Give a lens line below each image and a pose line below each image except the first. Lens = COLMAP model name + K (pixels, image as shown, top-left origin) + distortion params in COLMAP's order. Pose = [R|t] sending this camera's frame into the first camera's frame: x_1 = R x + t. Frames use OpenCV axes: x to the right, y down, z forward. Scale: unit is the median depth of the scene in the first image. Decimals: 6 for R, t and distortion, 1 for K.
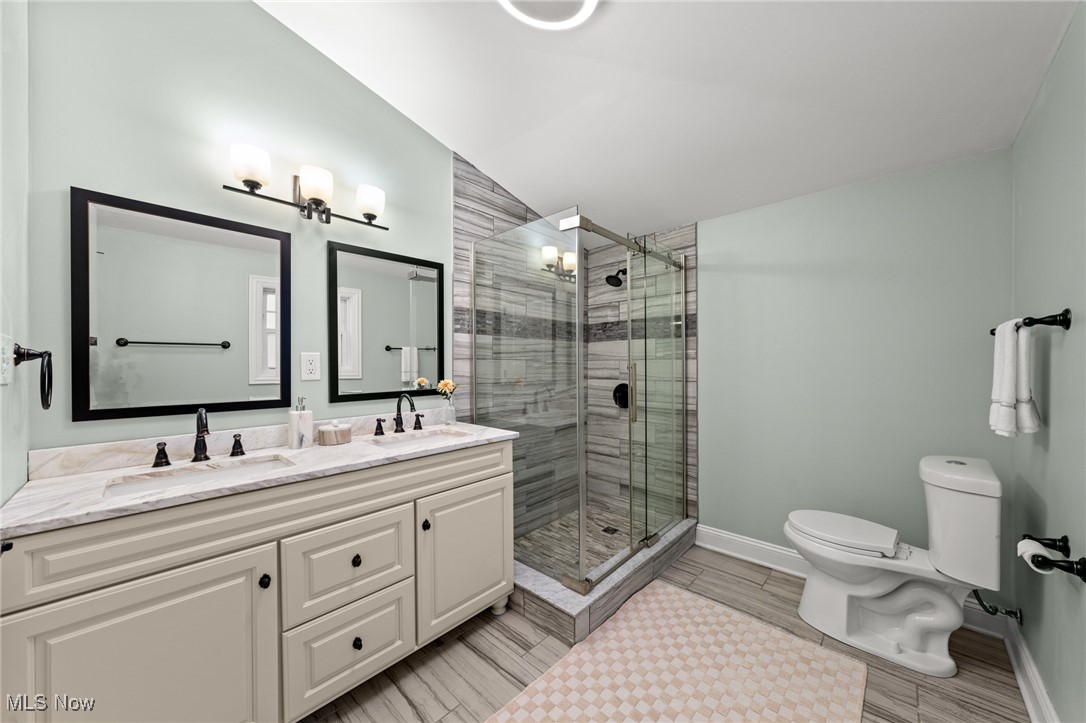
lens RADIAL K [[378.6, 0, 538.9], [0, 378.6, 366.3], [0, 0, 1]] dist [-0.002006, -0.000064]
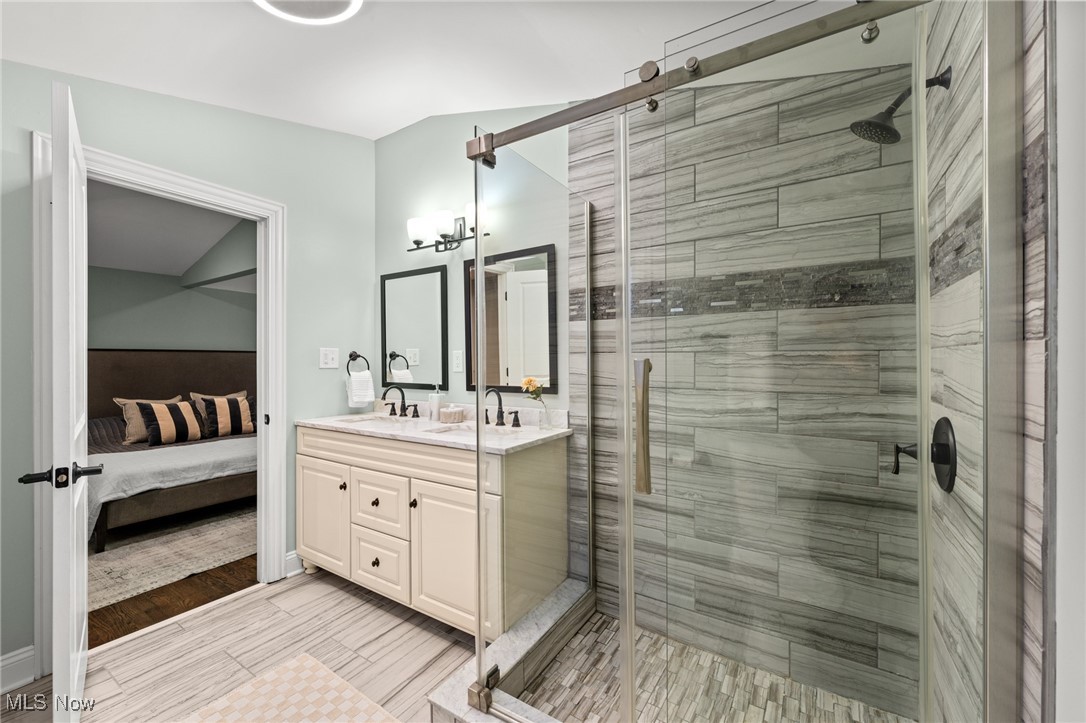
lens RADIAL K [[433.1, 0, 537.4], [0, 433.1, 360.3], [0, 0, 1]] dist [0.001793, 0.000115]
pose [[0.183530, 0.006665, -0.982991, 0.771757], [0.000229, 0.999977, 0.006823, -0.011060], [0.983014, -0.001477, 0.183525, 0.839722]]
